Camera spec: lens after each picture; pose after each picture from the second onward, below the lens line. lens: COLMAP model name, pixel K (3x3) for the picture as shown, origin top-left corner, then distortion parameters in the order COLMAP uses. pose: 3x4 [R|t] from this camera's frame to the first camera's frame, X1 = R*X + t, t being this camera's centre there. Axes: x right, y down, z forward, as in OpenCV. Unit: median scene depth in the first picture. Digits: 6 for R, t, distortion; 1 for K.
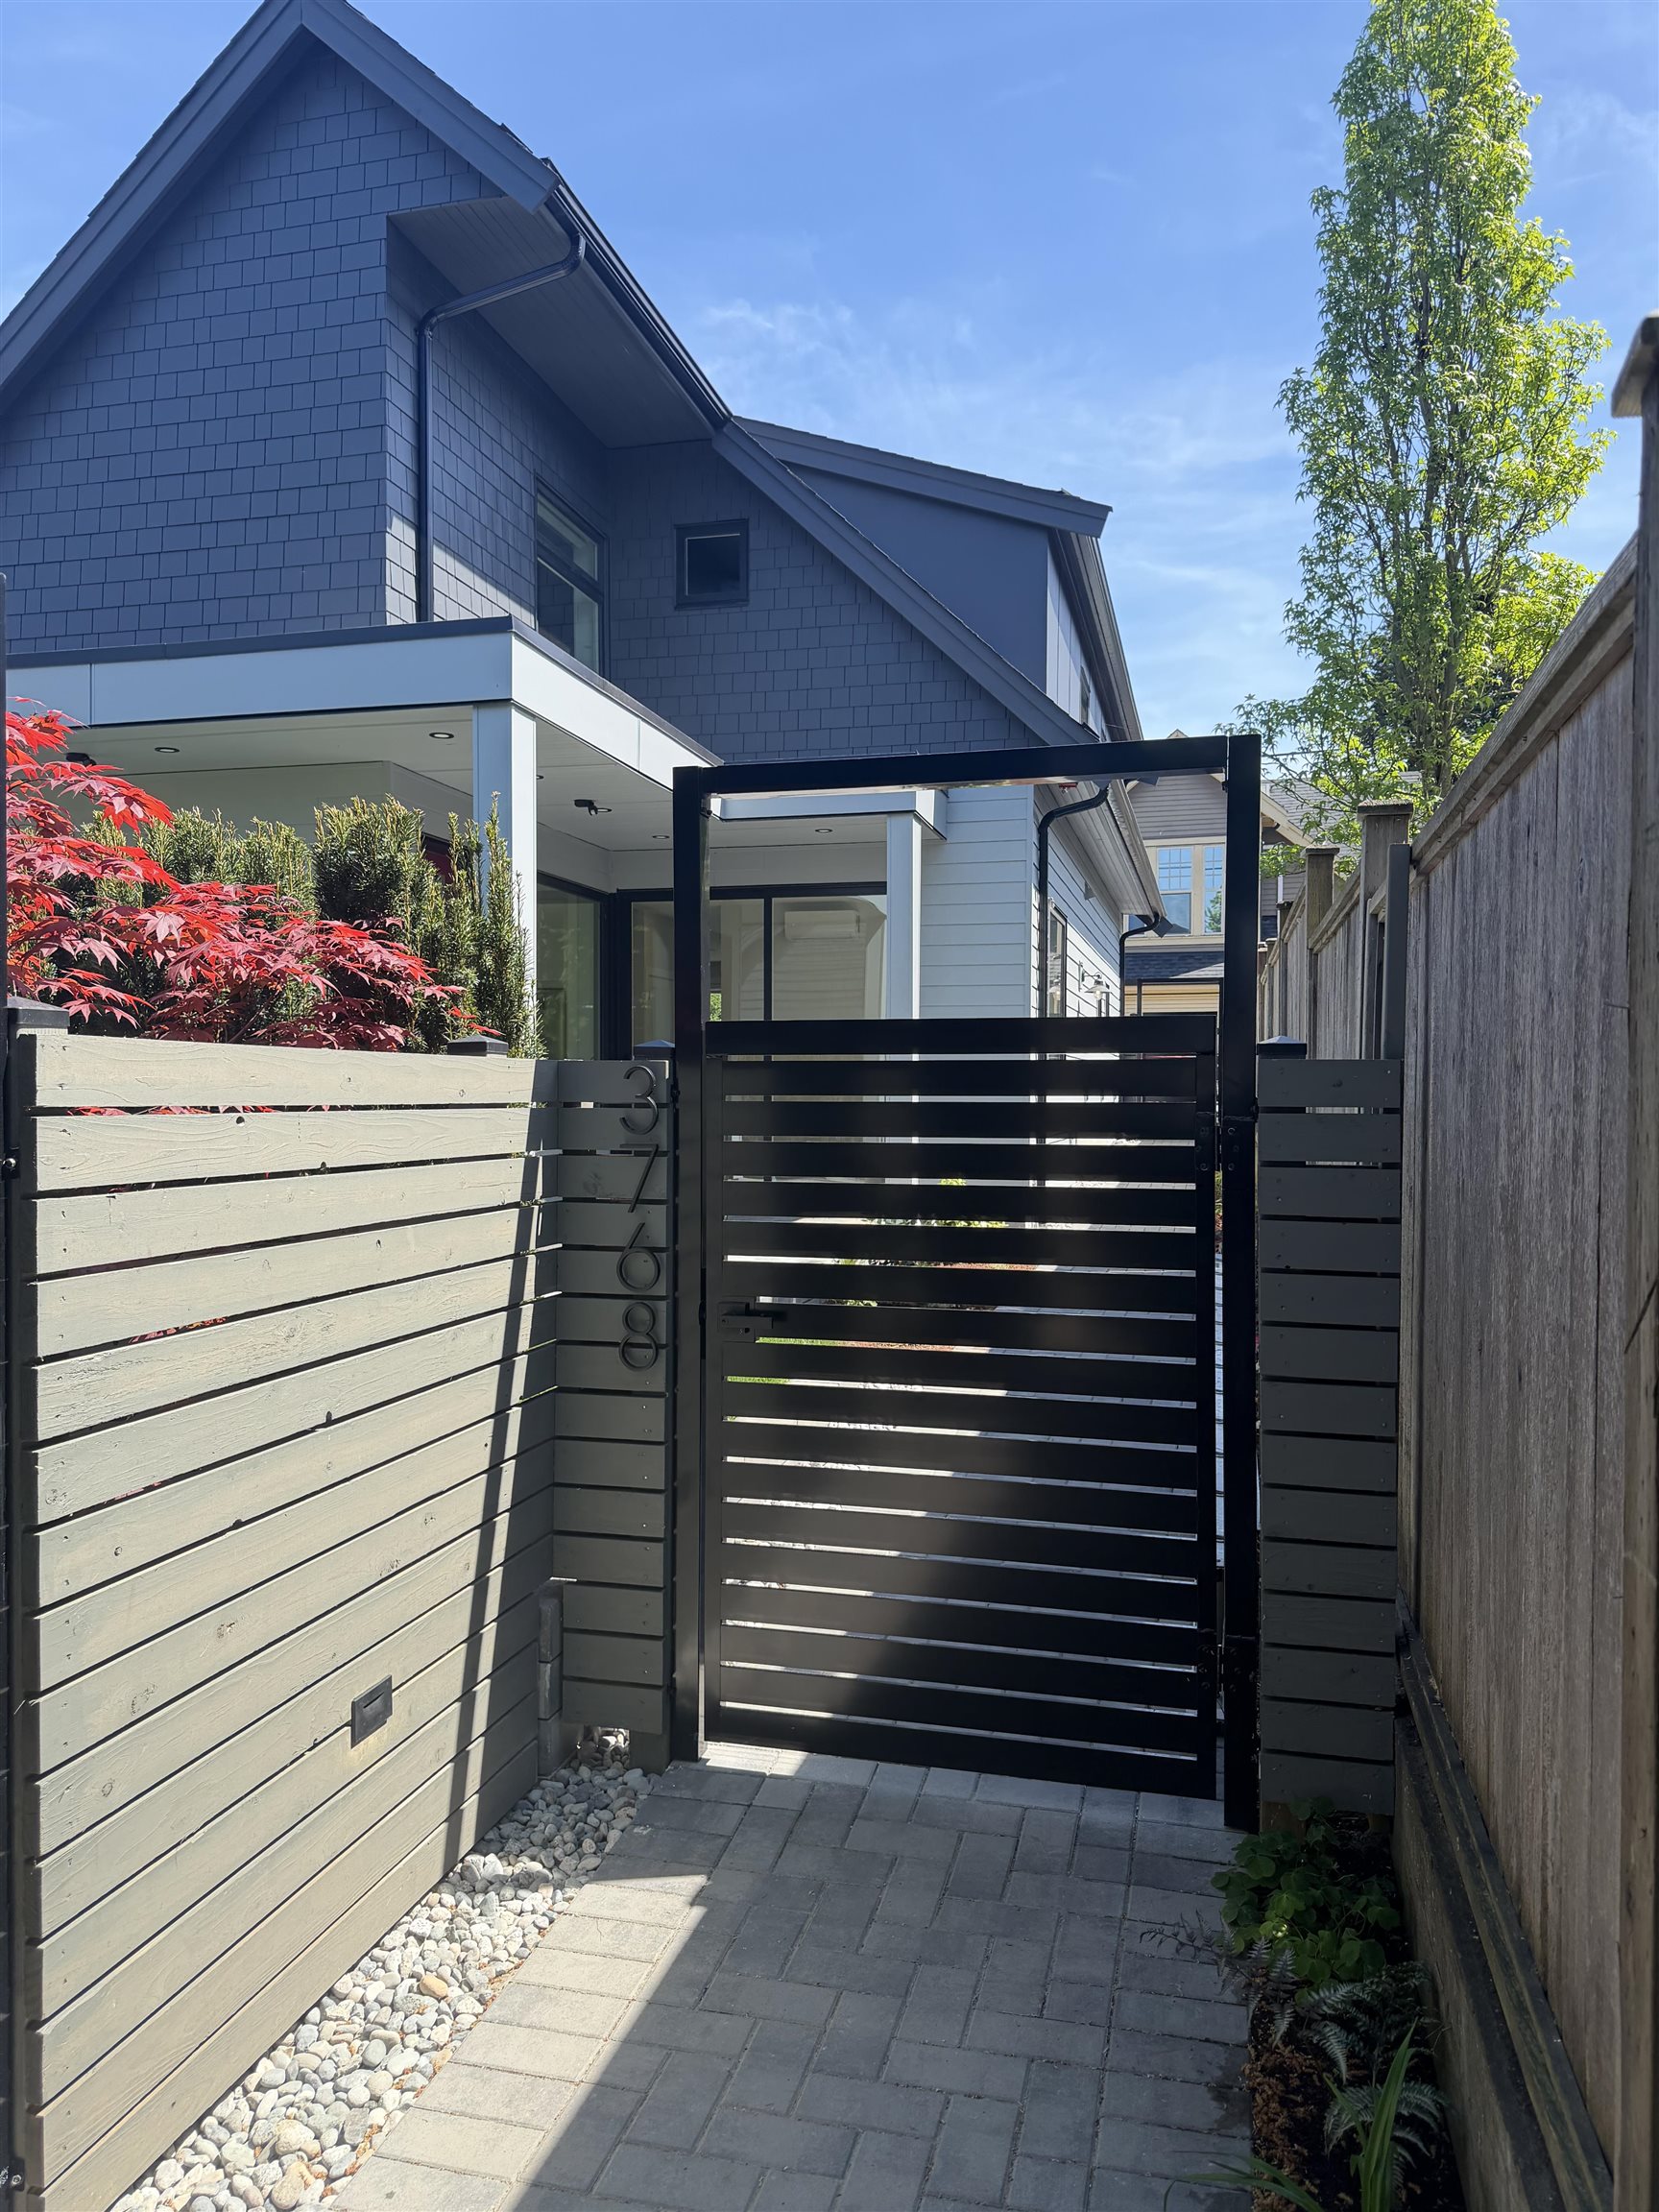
lens RADIAL K [[1553.9, 0, 838.8], [0, 1553.9, 1167.9], [0, 0, 1]] dist [0.051444, -0.078538]
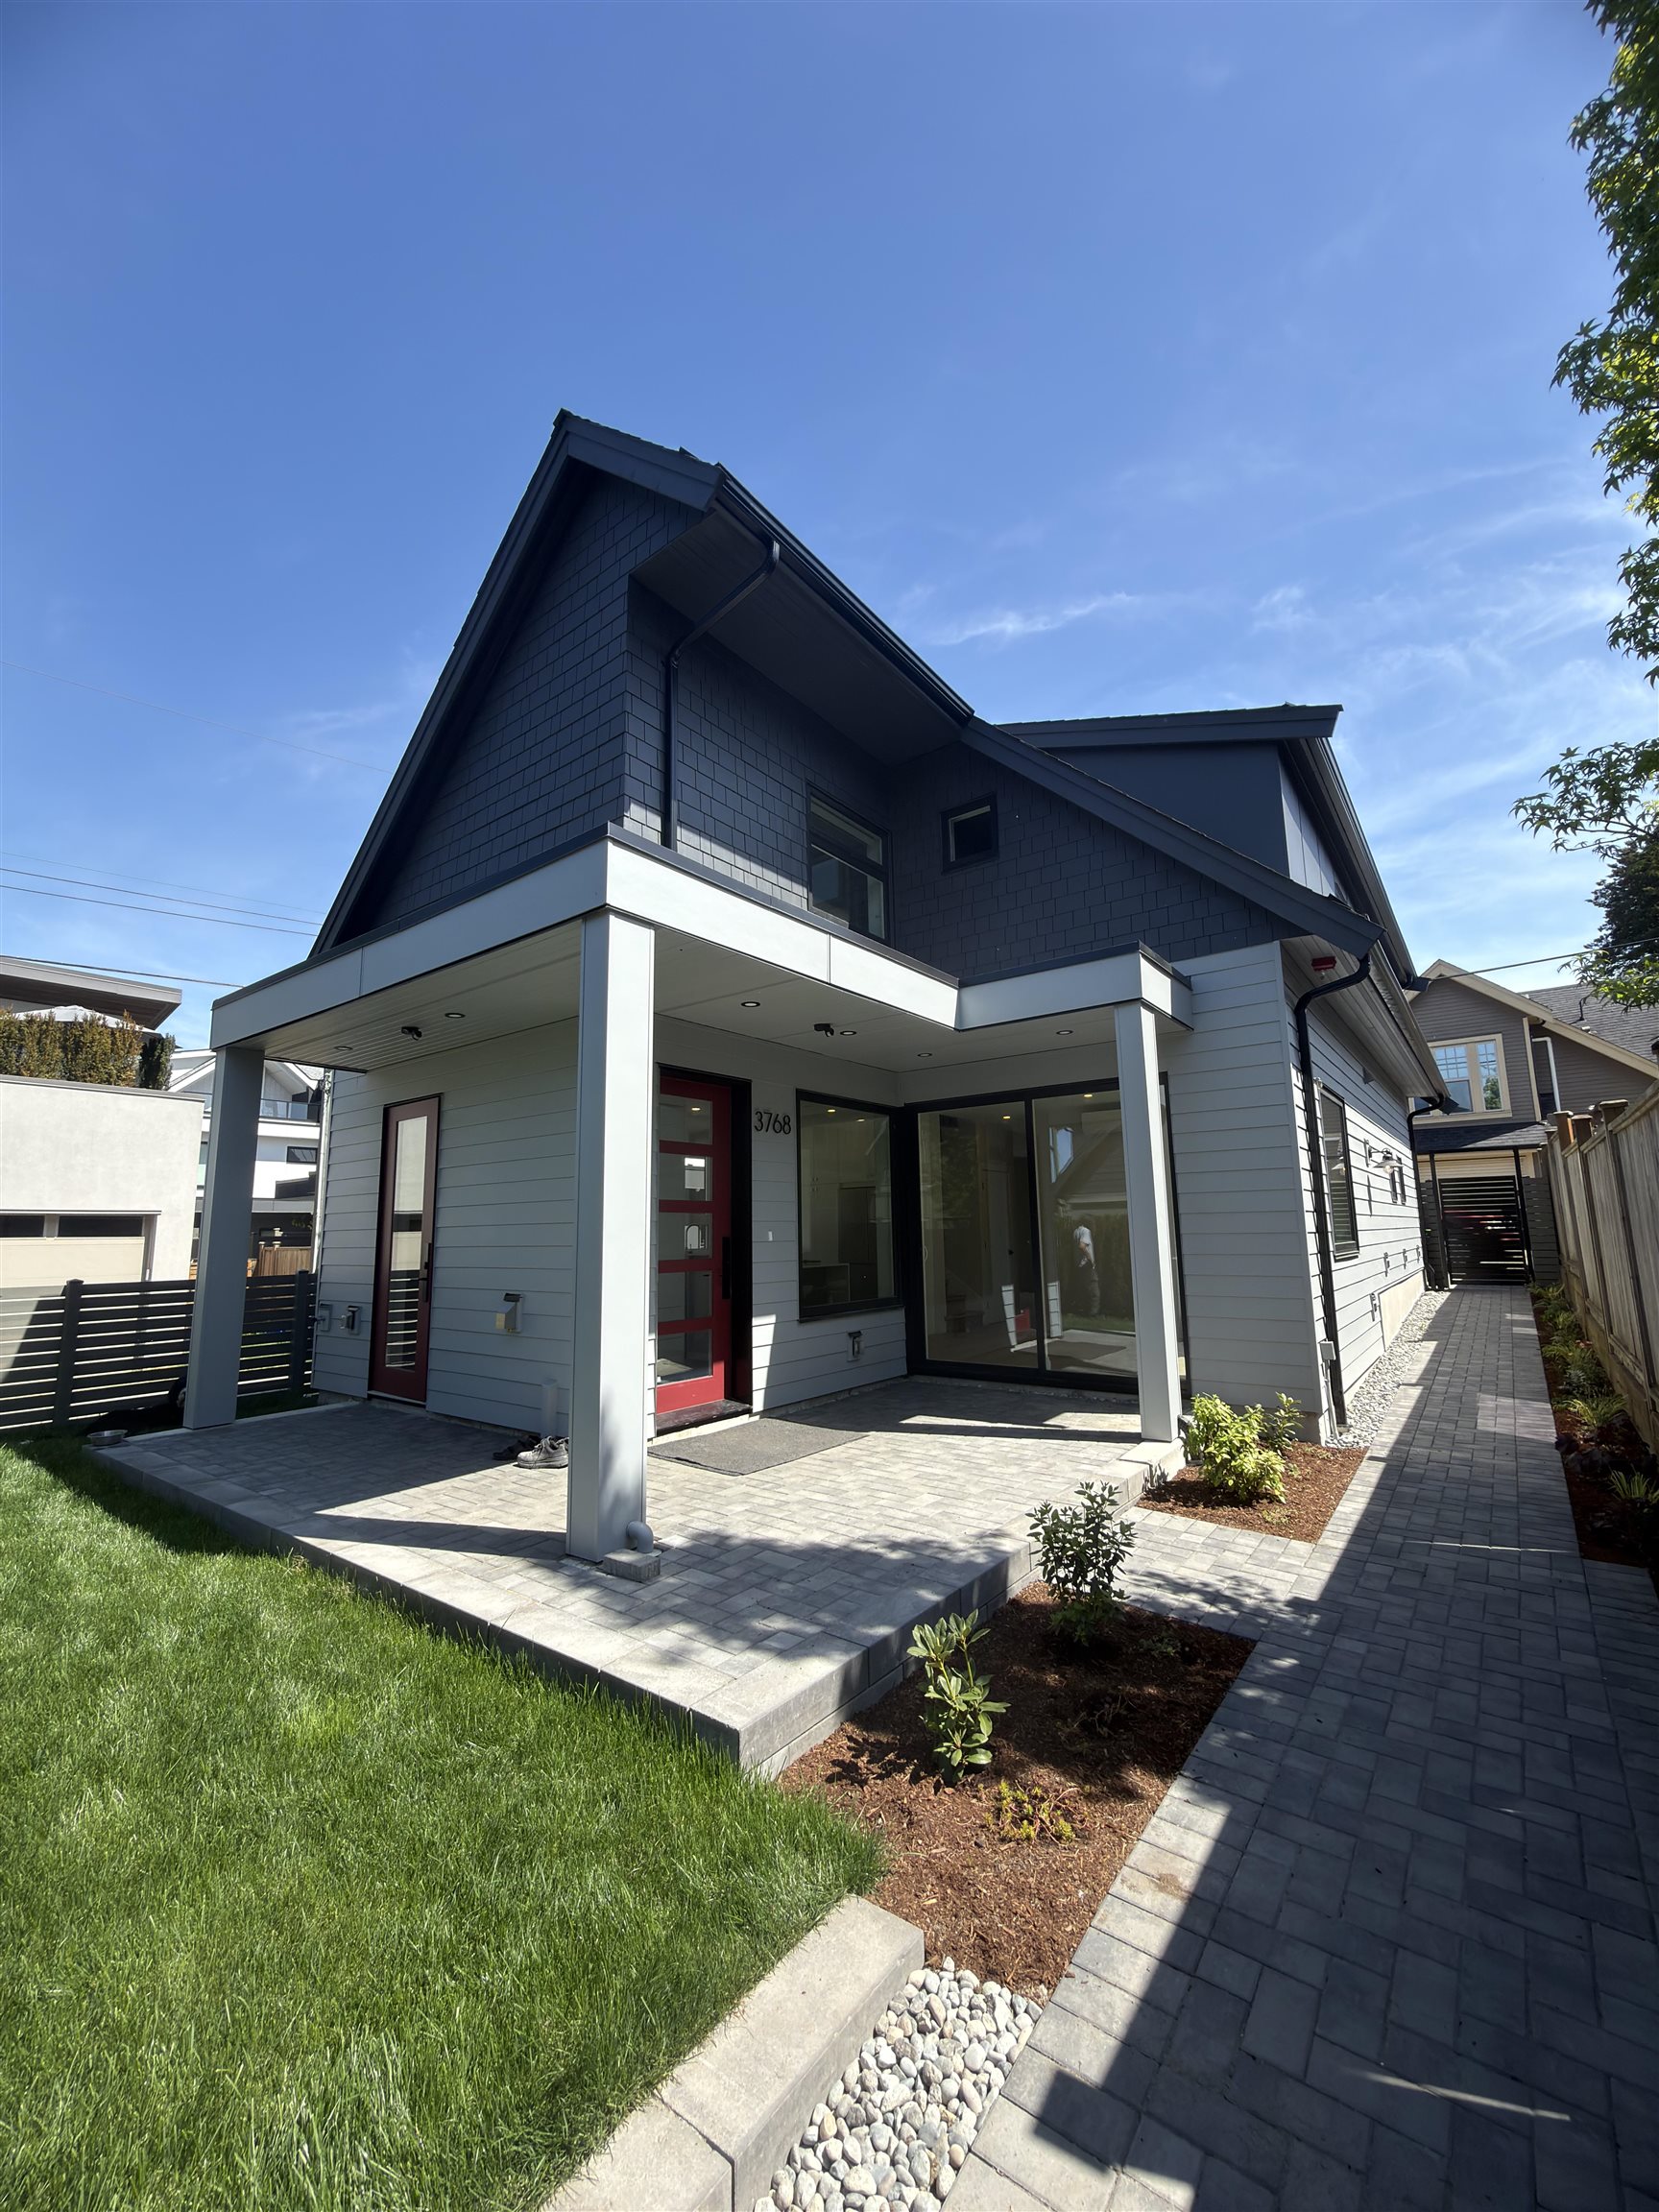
lens RADIAL K [[882.4, 0, 835.5], [0, 882.4, 1108.4], [0, 0, 1]] dist [0.001424, -0.000058]
pose [[0.918634, -0.075993, -0.387733, 0.072862], [0.002395, 0.982382, -0.186866, -0.051169], [0.395102, 0.170733, 0.902632, 0.383831]]
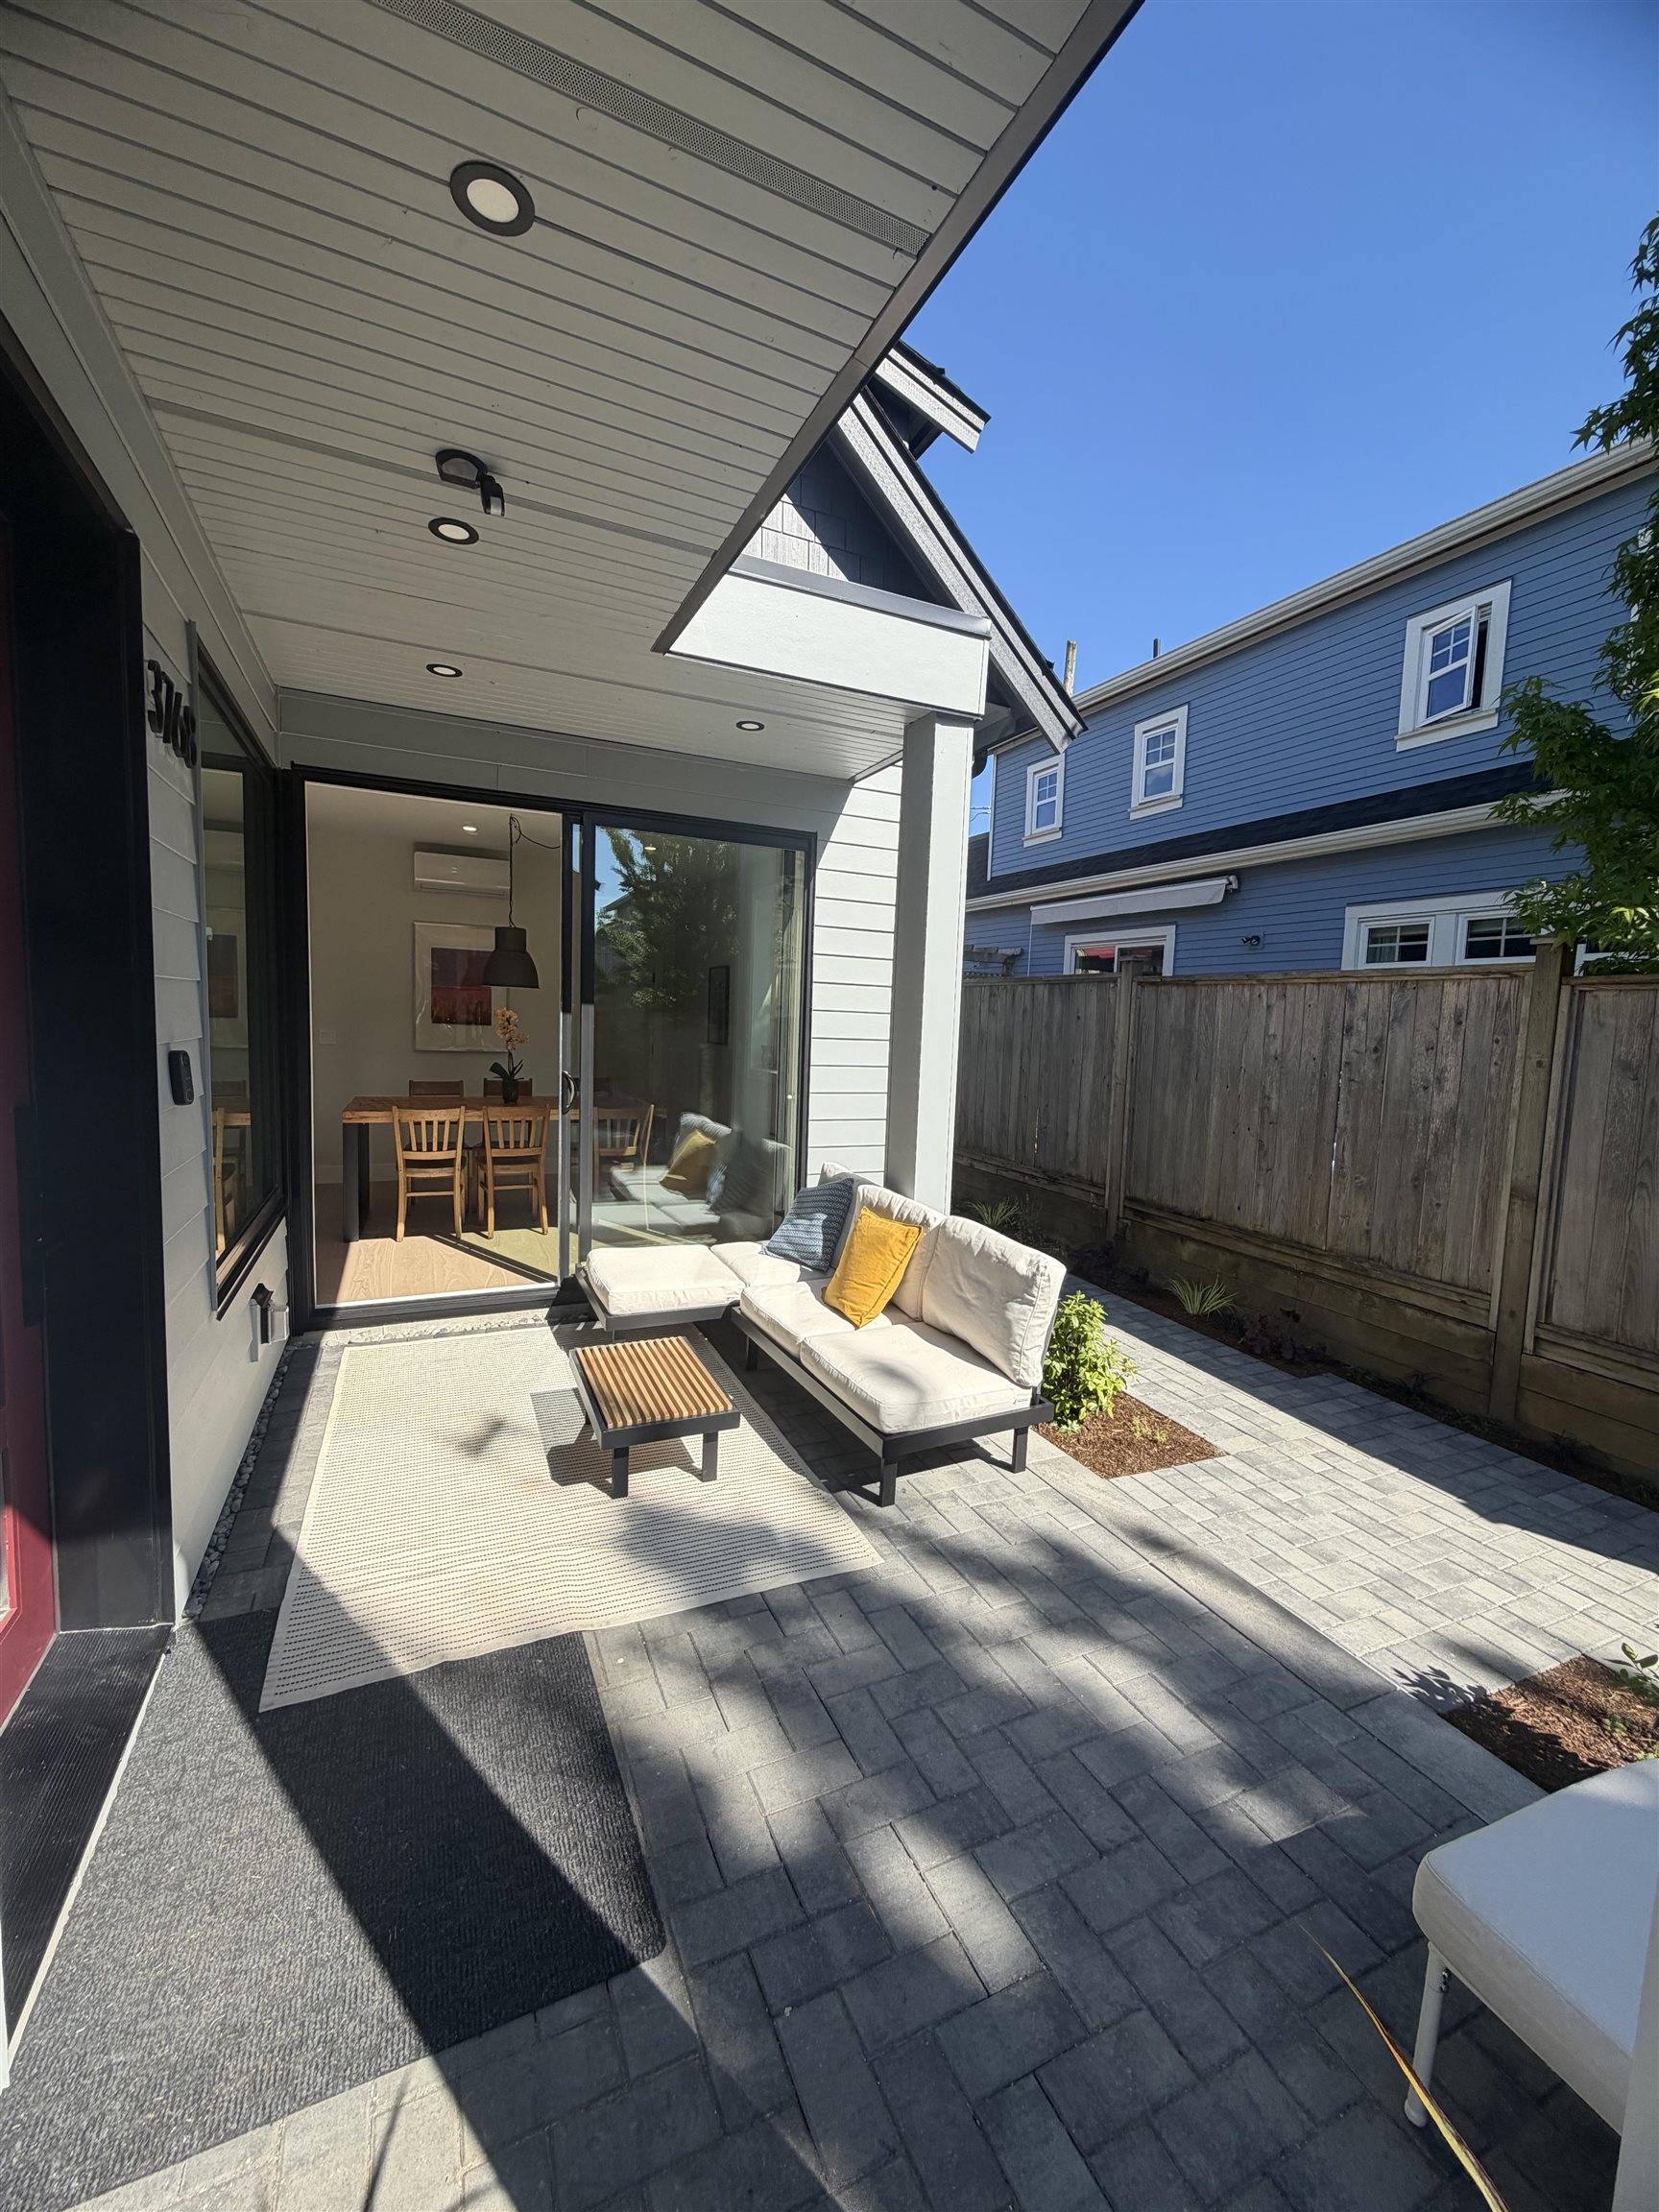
lens RADIAL K [[882.4, 0, 835.5], [0, 882.4, 1108.4], [0, 0, 1]] dist [0.001424, -0.000058]
pose [[0.773137, -0.039362, 0.633016, -0.204380], [-0.004007, 0.997749, 0.066935, -0.085231], [-0.634226, -0.054286, 0.771239, 0.677951]]
